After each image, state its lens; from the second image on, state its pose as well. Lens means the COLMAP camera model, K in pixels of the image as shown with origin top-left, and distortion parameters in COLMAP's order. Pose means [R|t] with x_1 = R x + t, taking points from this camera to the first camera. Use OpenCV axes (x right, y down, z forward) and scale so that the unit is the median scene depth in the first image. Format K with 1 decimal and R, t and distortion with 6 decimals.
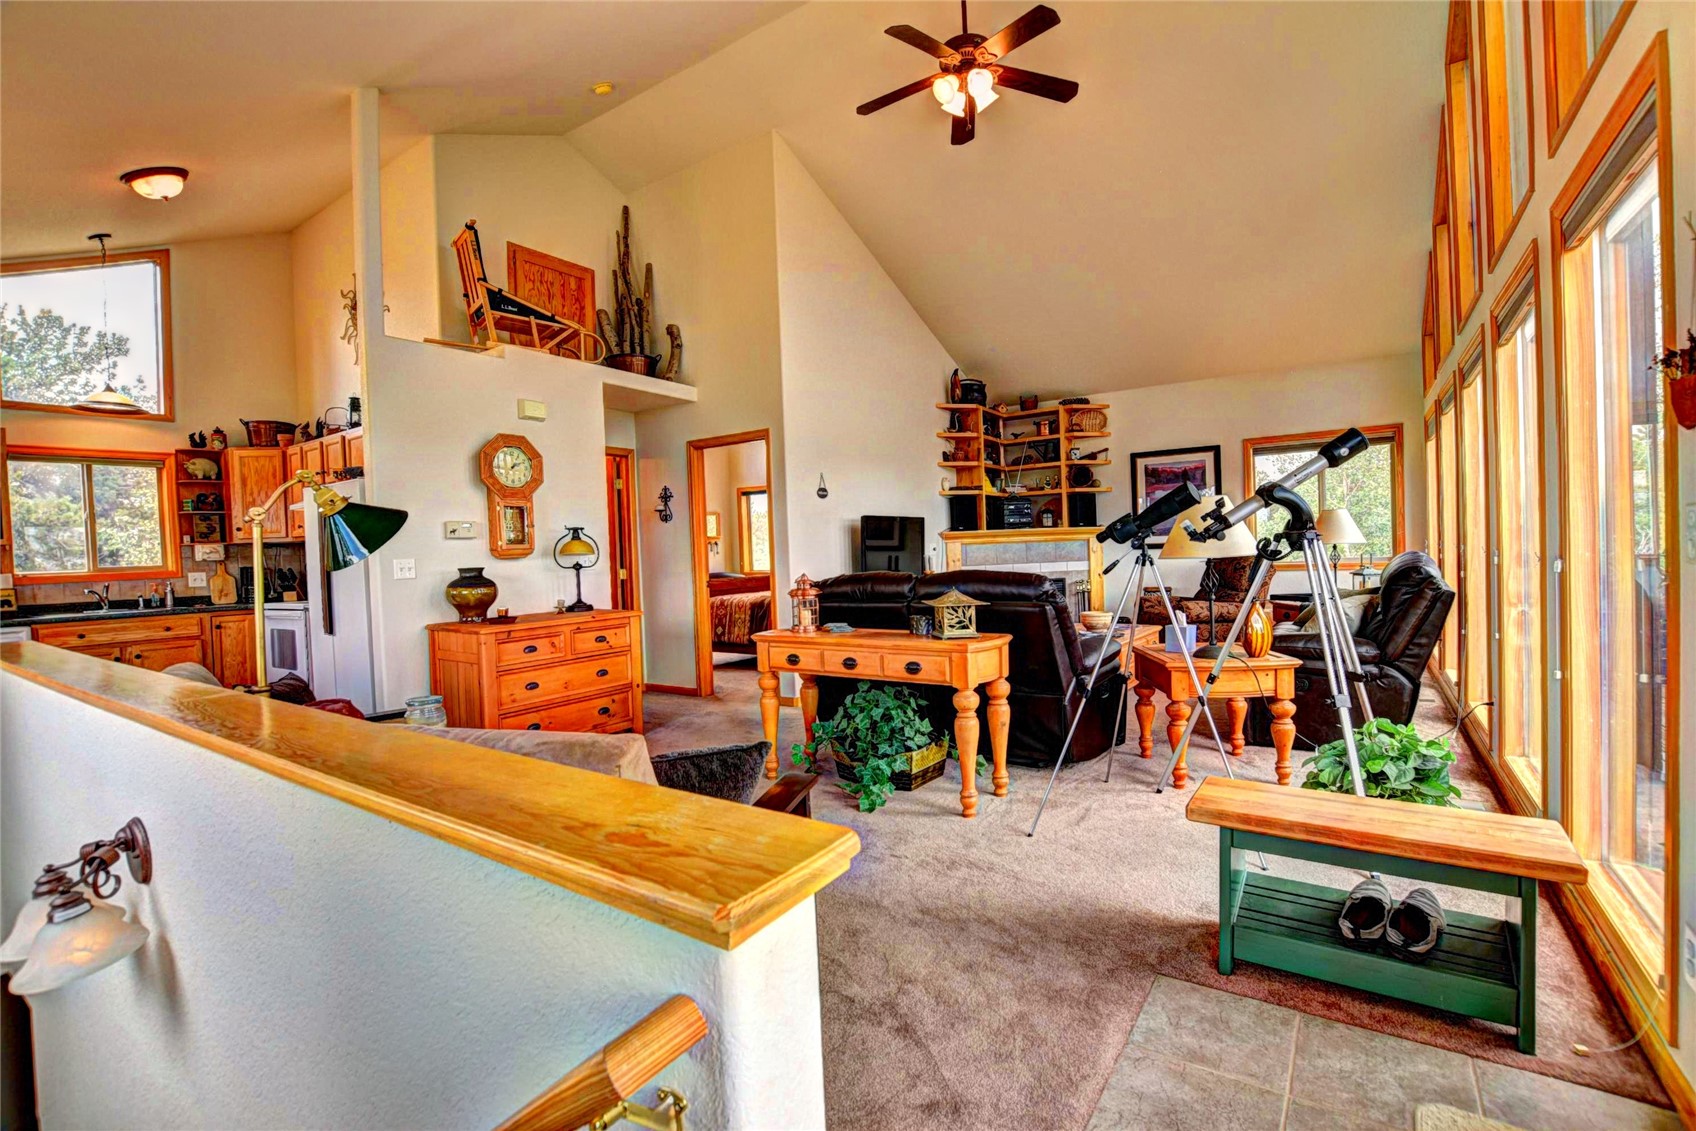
lens RADIAL K [[750.1, 0, 854.4], [0, 750.1, 567.4], [0, 0, 1]] dist [-0.034020, 0.004543]
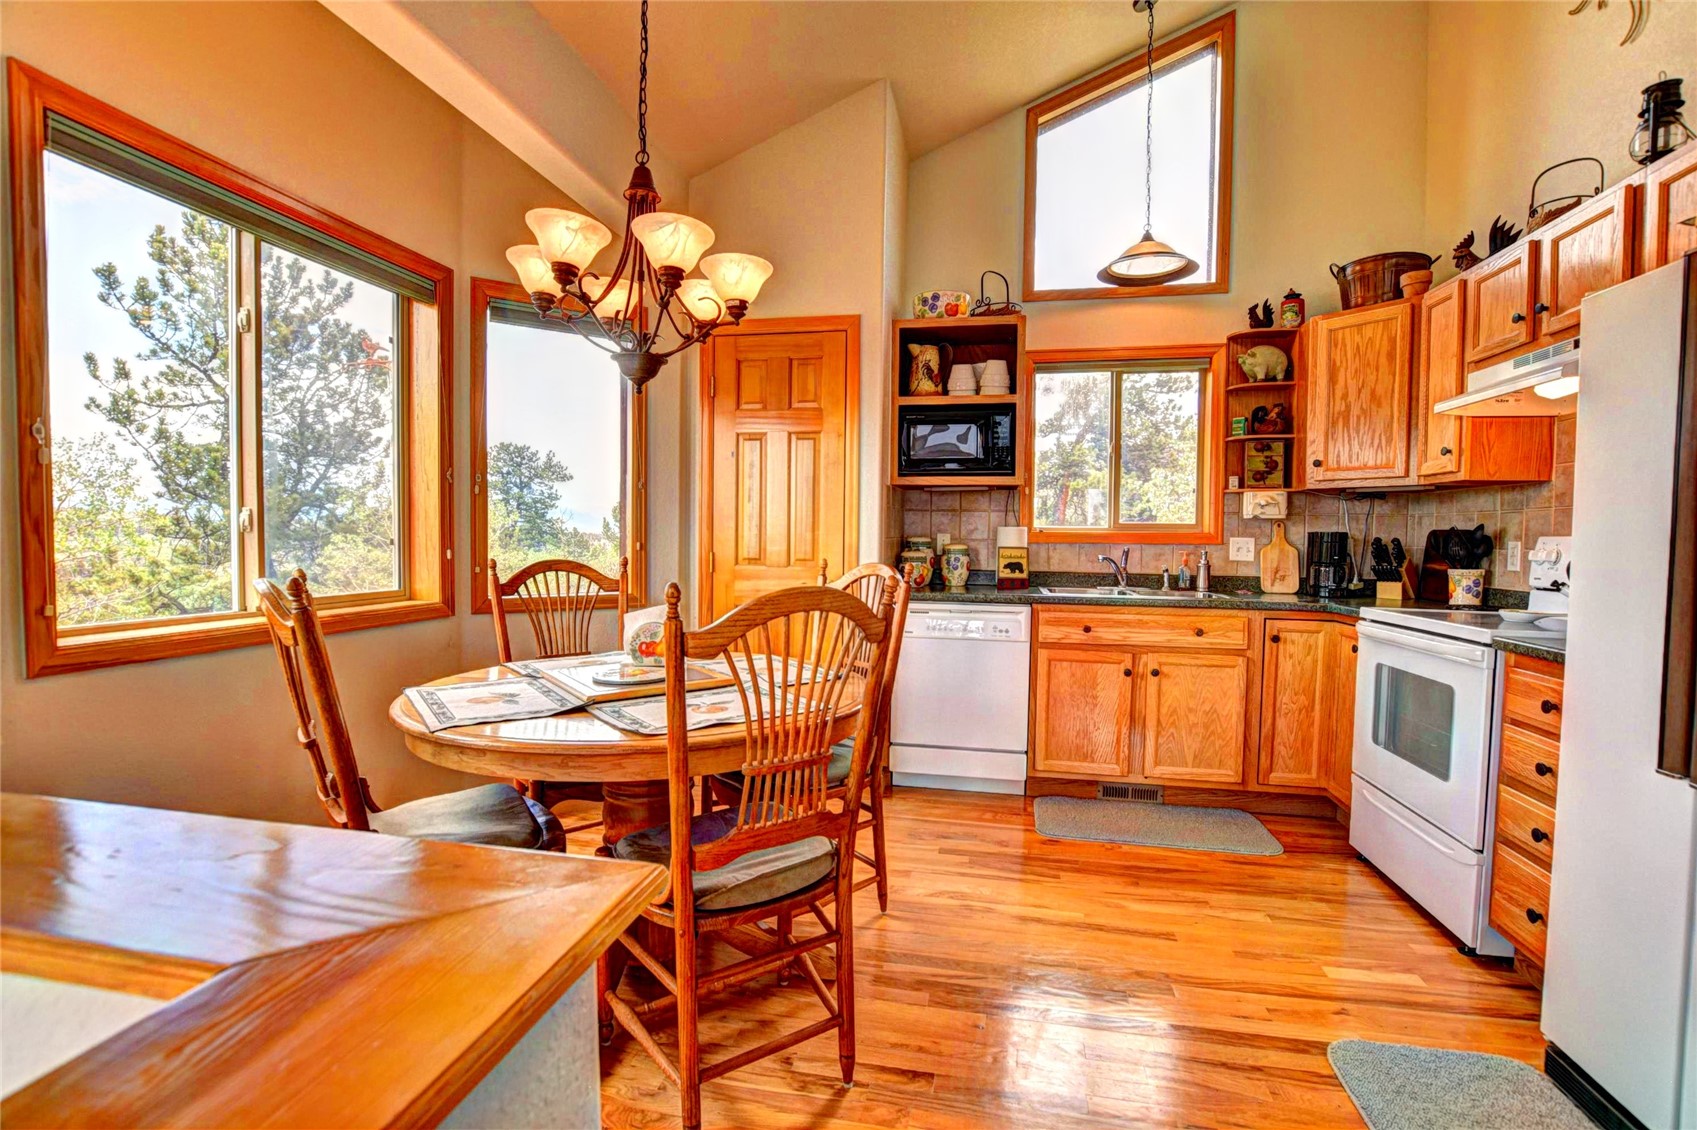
lens RADIAL K [[750.5, 0, 855.9], [0, 750.5, 566.5], [0, 0, 1]] dist [-0.034020, 0.004543]
pose [[0.392043, 0.081359, -0.916342, -0.448076], [-0.049412, 0.996506, 0.067337, 0.004912], [0.918619, 0.018879, 0.394694, 0.452685]]
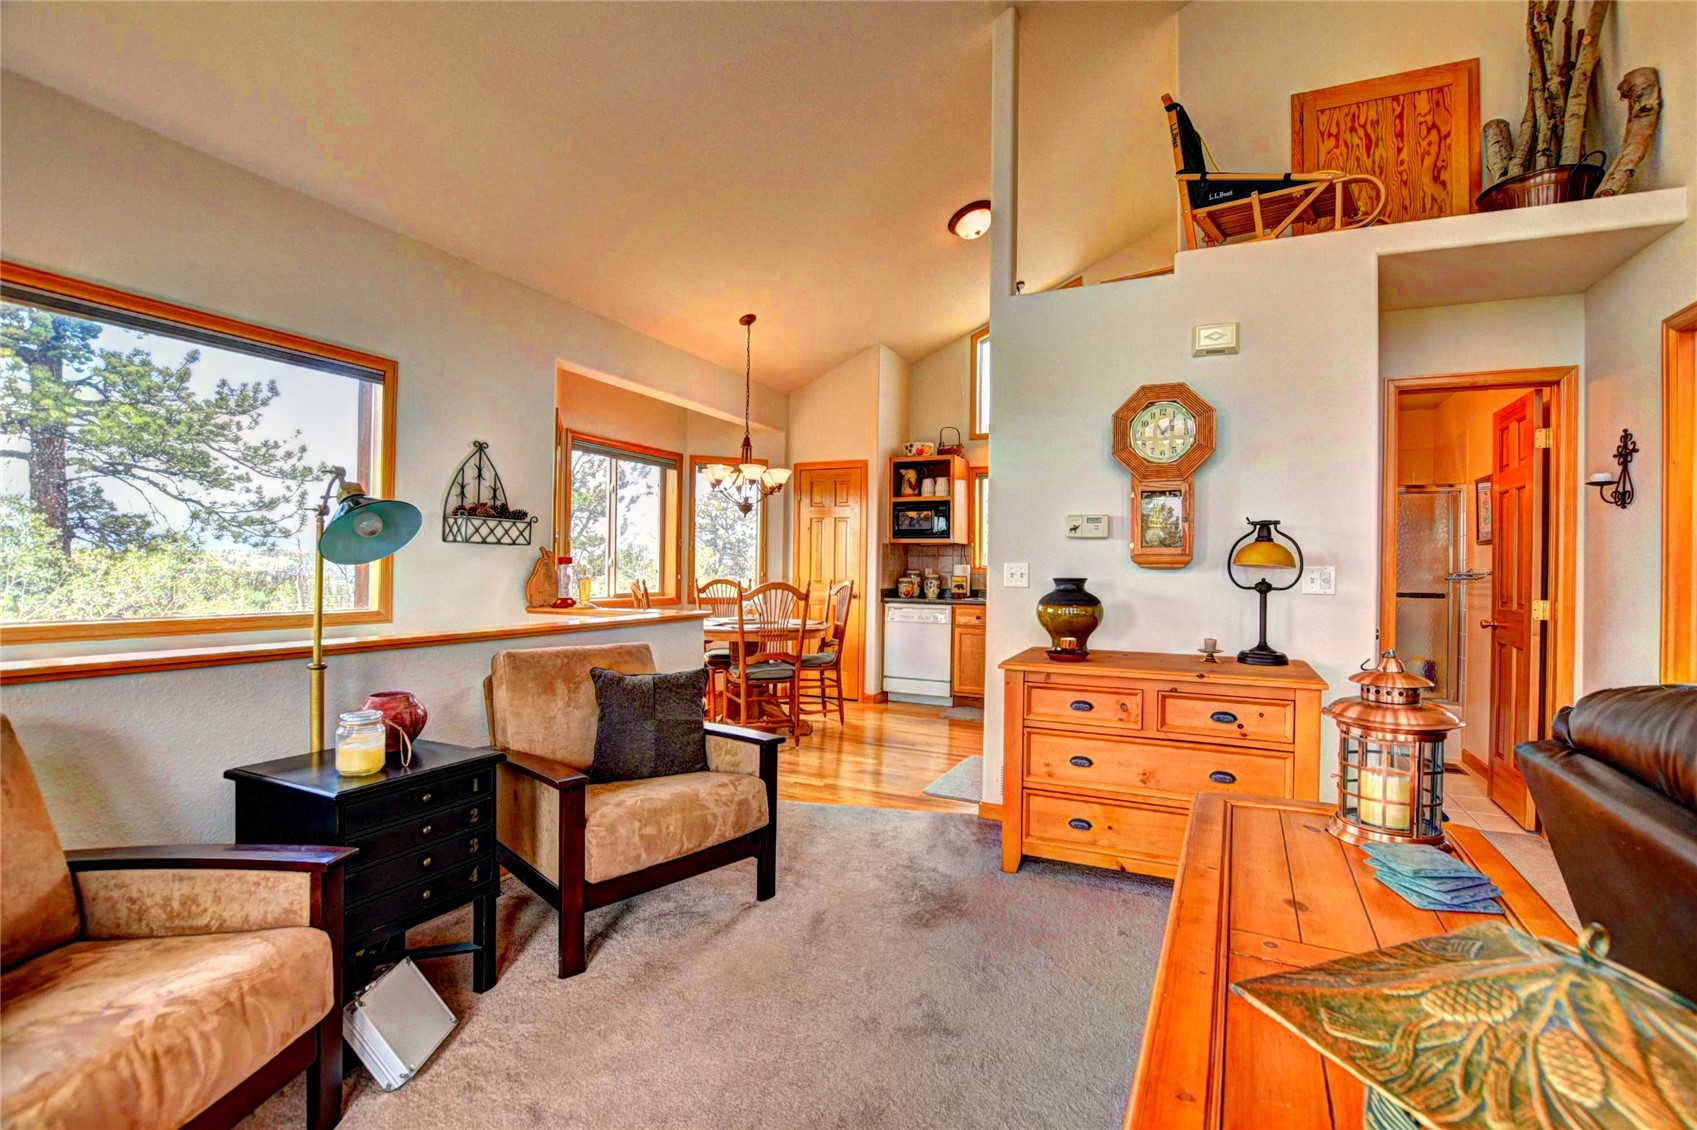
lens RADIAL K [[750.5, 0, 861.7], [0, 750.5, 565.4], [0, 0, 1]] dist [-0.034020, 0.004543]
pose [[0.157540, 0.034987, -0.986893, 0.128168], [-0.044373, 0.998614, 0.028319, -0.017085], [0.986515, 0.039330, 0.158874, 0.489479]]
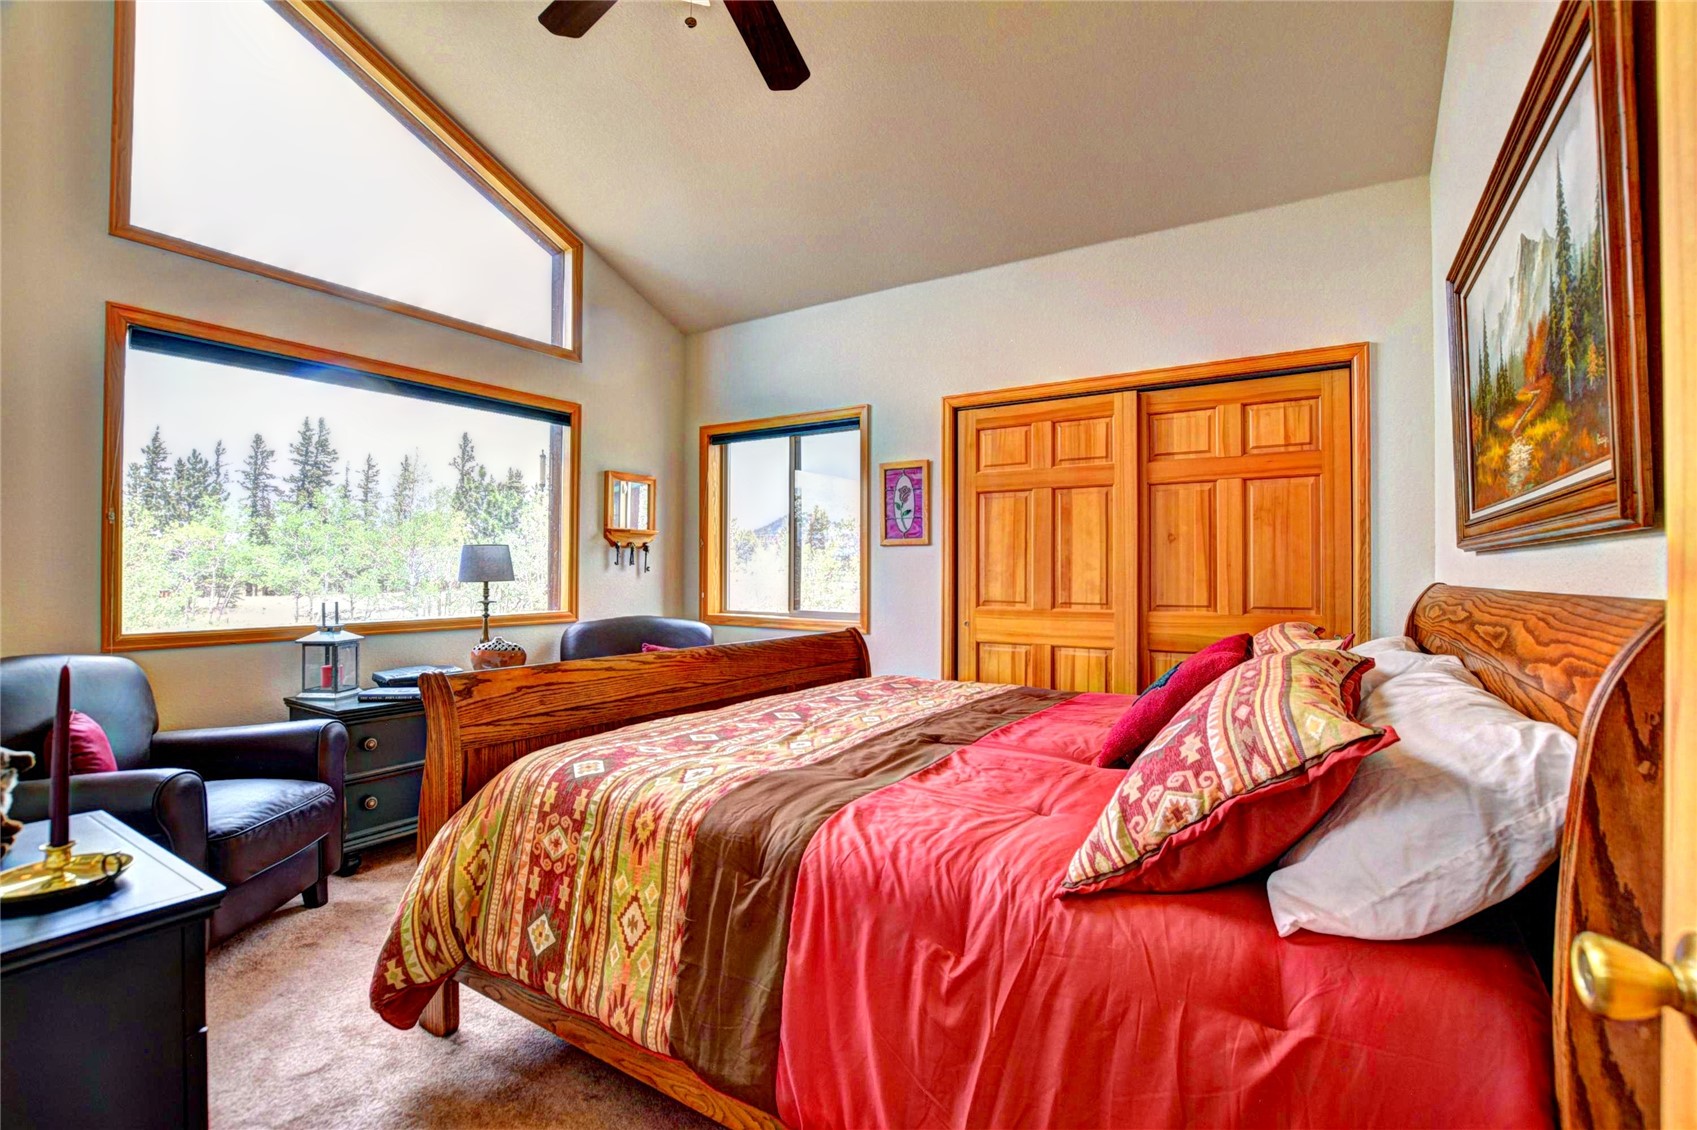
lens RADIAL K [[750.5, 0, 863.2], [0, 750.5, 563.5], [0, 0, 1]] dist [-0.034020, 0.004543]
pose [[0.998625, 0.039376, 0.034612, -0.131839], [-0.037900, 0.998386, -0.042289, -0.016989], [-0.036222, 0.040919, 0.998506, 1.016064]]
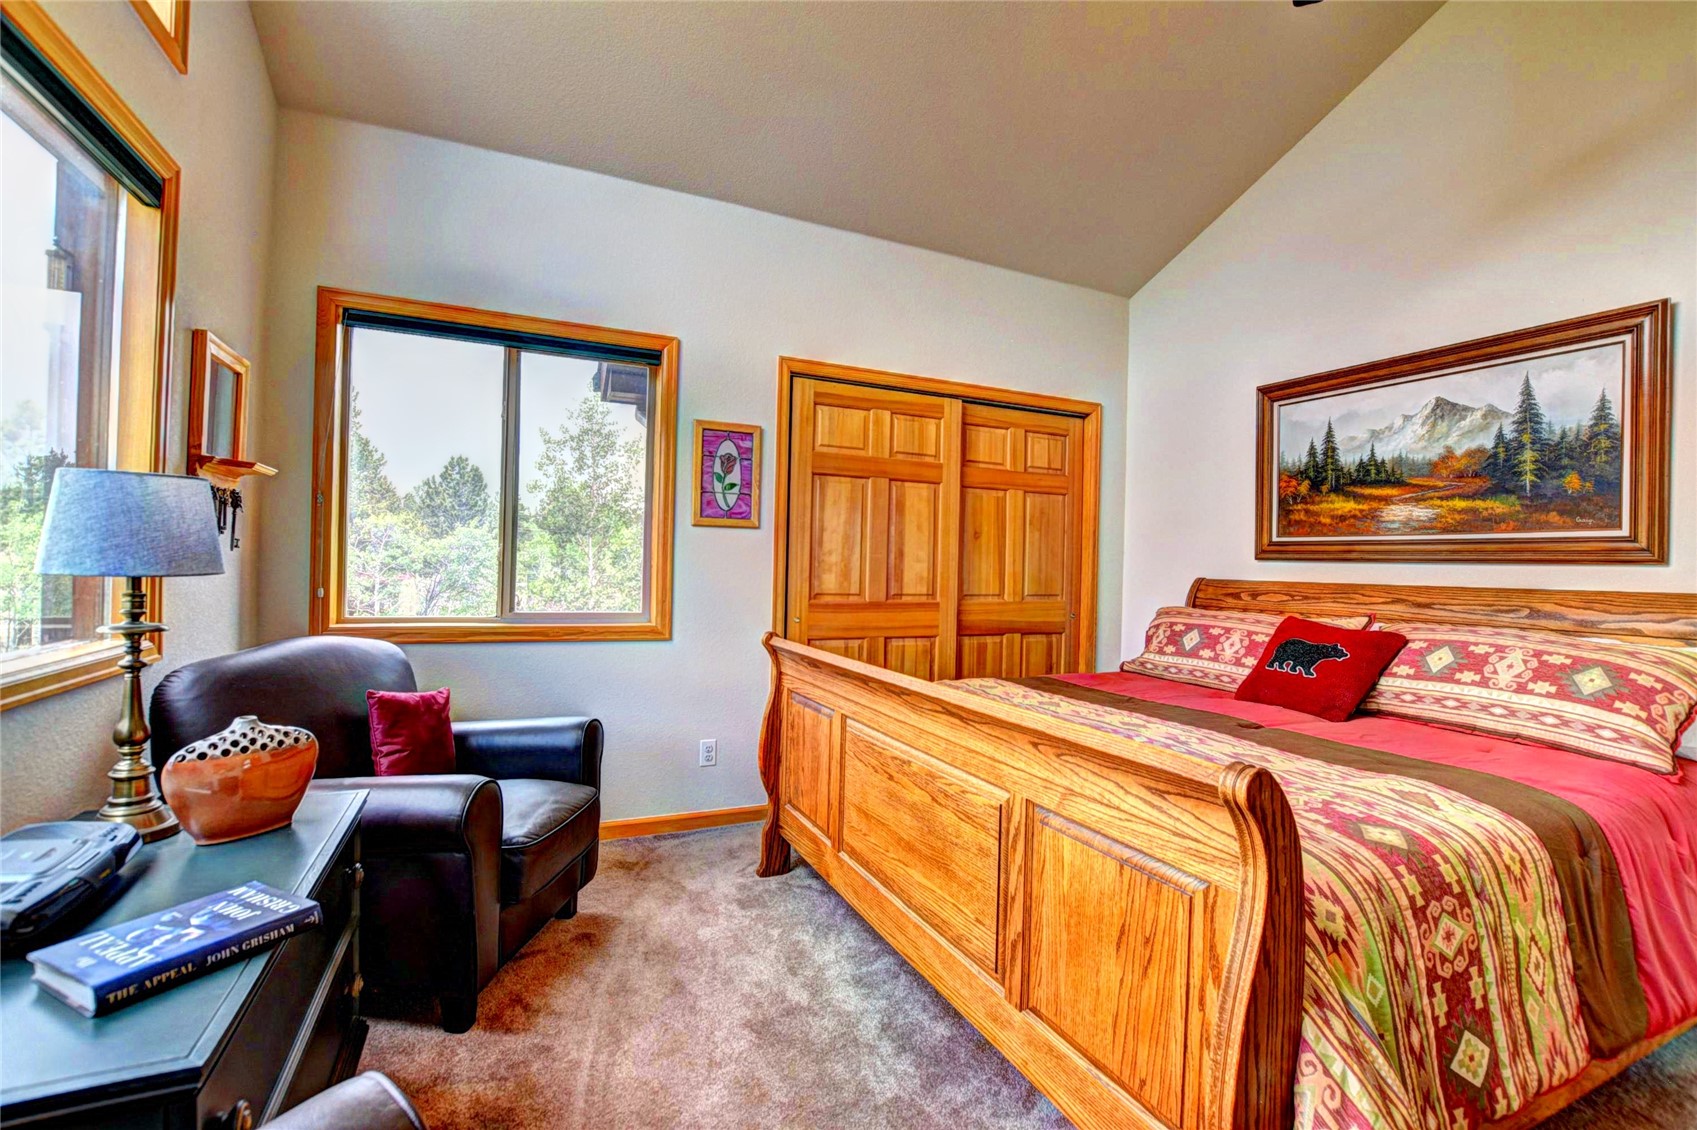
lens RADIAL K [[750.5, 0, 860.7], [0, 750.5, 566.2], [0, 0, 1]] dist [-0.034020, 0.004543]
pose [[0.512191, 0.045954, 0.857641, -0.492784], [-0.017730, 0.998921, -0.042935, -0.013096], [-0.858688, 0.006785, 0.512453, 1.331151]]
